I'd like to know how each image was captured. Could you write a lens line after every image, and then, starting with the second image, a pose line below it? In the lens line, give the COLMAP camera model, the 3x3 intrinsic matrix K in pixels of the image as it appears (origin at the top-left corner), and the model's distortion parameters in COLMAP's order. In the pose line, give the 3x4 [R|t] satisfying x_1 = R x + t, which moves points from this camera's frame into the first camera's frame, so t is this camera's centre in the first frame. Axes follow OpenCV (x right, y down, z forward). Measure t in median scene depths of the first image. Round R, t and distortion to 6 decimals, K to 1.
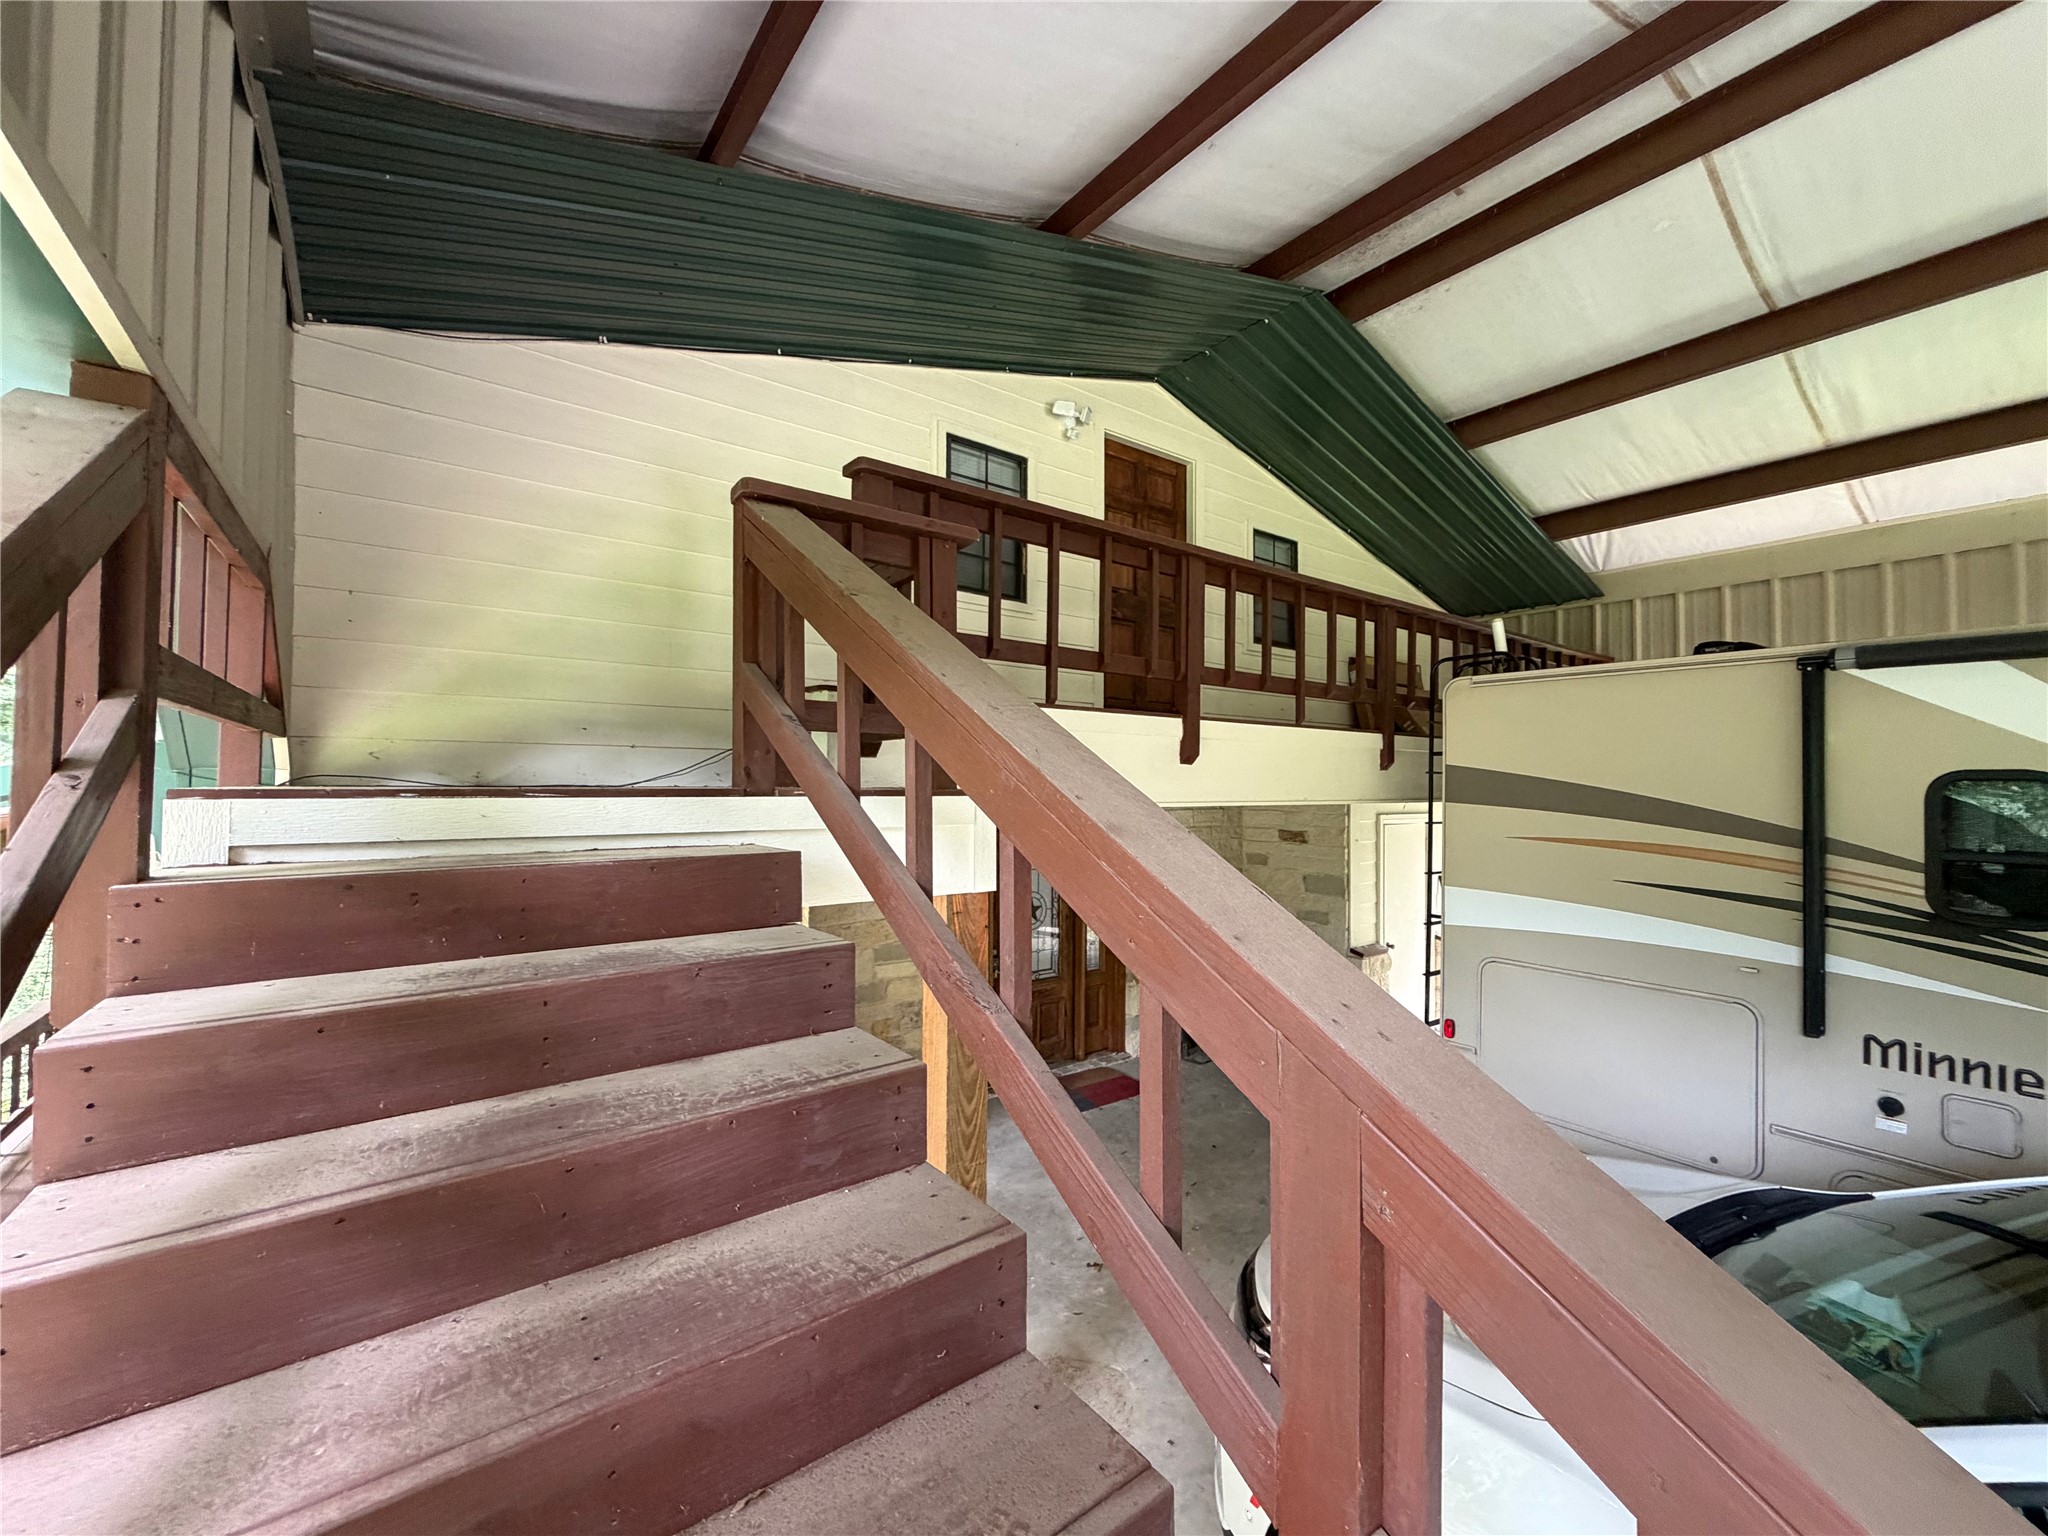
lens RADIAL K [[812.5, 0, 1027.6], [0, 812.5, 767.9], [0, 0, 1]] dist [0.002505, 0.000780]
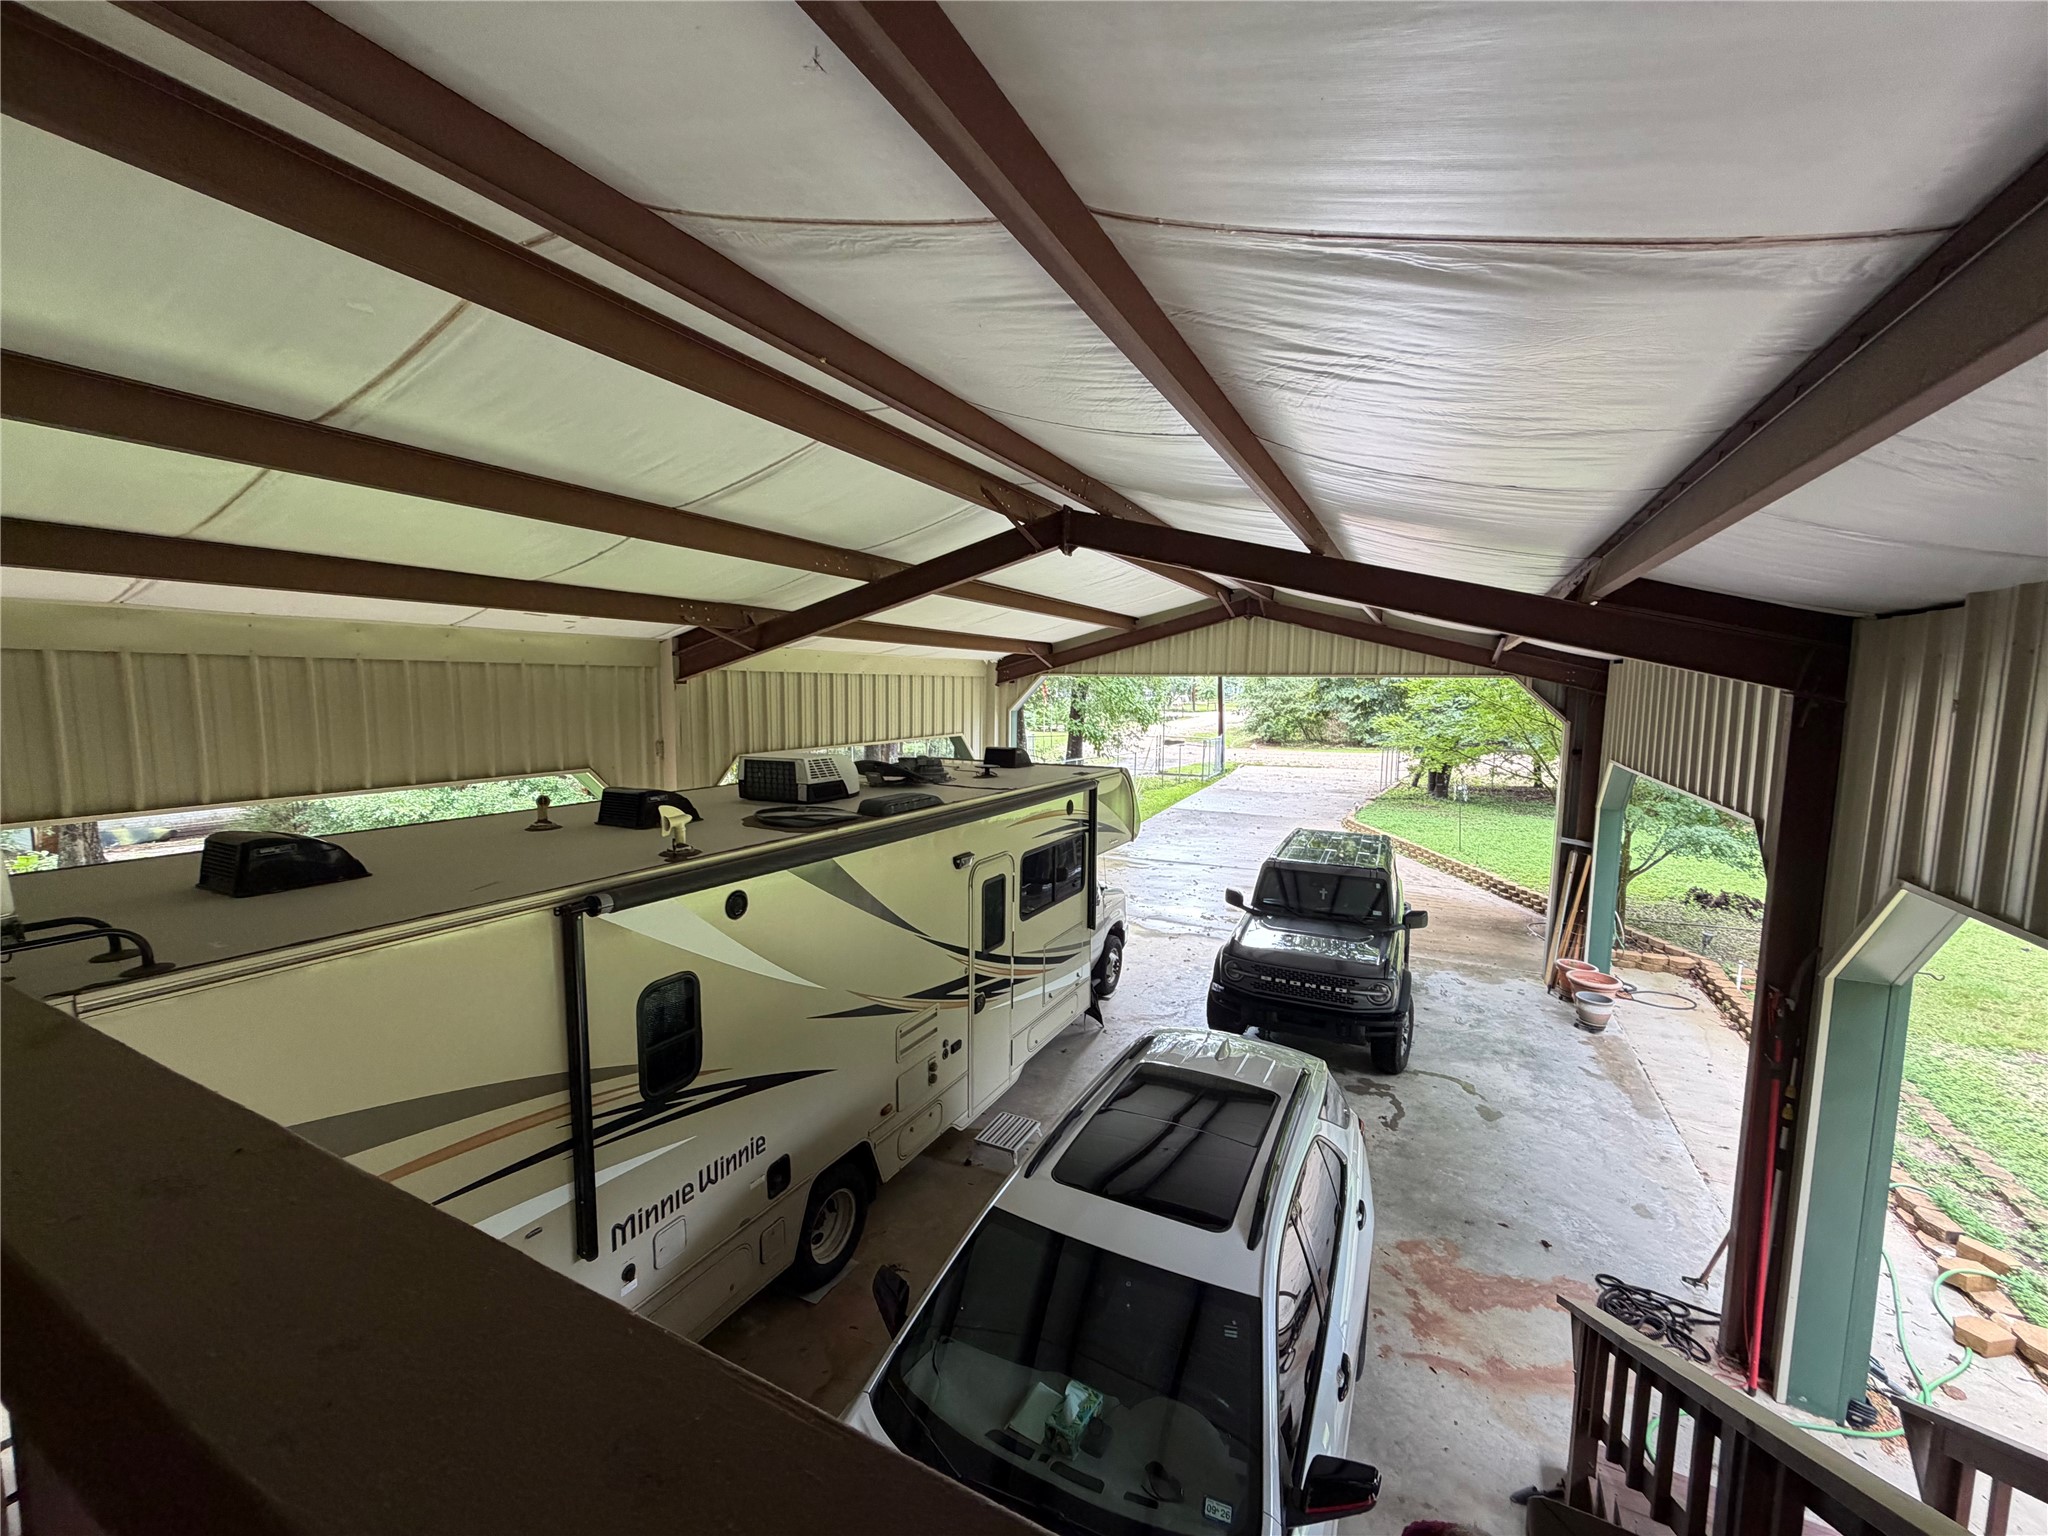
lens RADIAL K [[812.5, 0, 1023.6], [0, 812.5, 766.9], [0, 0, 1]] dist [0.002505, 0.000780]
pose [[-0.434936, -0.099782, 0.894916, -0.154756], [-0.028326, 0.994866, 0.097159, -0.418441], [-0.900016, 0.016909, -0.435530, 0.944884]]
